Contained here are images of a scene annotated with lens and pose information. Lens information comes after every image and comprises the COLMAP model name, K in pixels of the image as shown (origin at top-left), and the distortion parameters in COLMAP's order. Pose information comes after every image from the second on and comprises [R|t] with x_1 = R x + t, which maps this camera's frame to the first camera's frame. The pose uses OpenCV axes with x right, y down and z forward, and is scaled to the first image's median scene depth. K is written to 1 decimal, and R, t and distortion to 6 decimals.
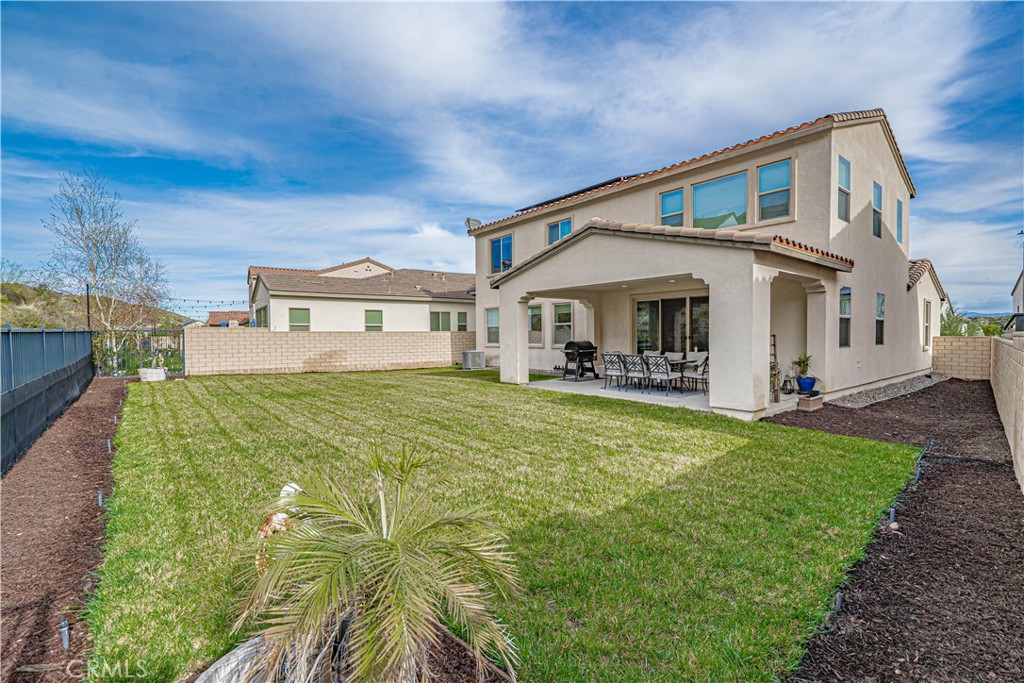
lens RADIAL K [[464.7, 0, 508.1], [0, 464.7, 344.4], [0, 0, 1]] dist [-0.000542, 0.000265]
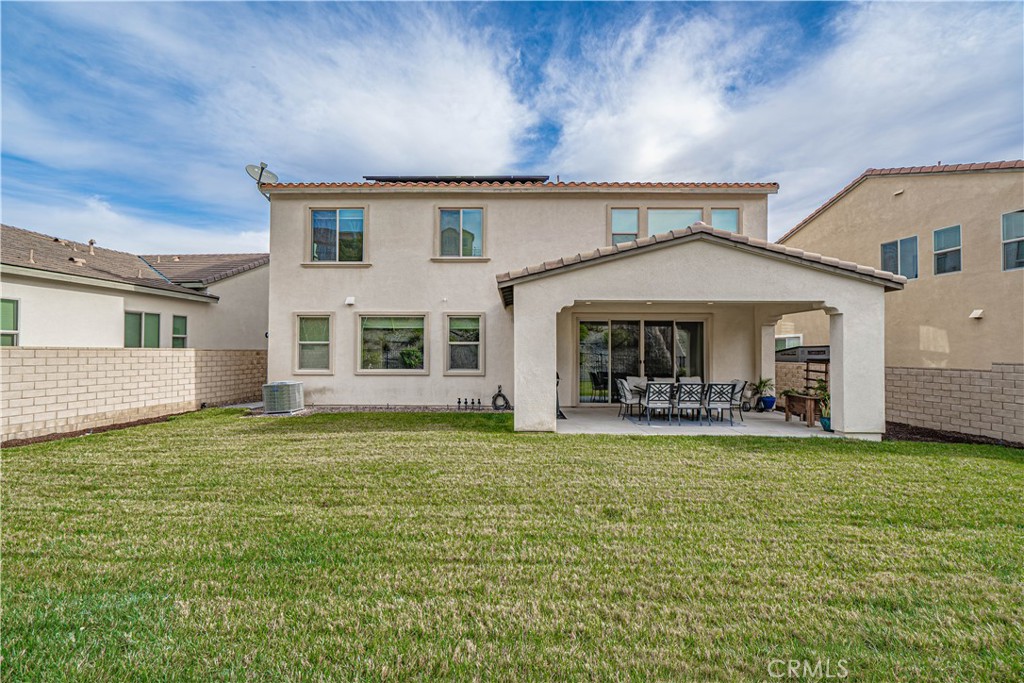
lens RADIAL K [[464.7, 0, 513.8], [0, 464.7, 342.8], [0, 0, 1]] dist [-0.000542, 0.000265]
pose [[0.640344, 0.025109, 0.767677, -0.358355], [0.006422, 0.999256, -0.038040, -0.013002], [-0.768061, 0.029288, 0.639707, 0.389276]]
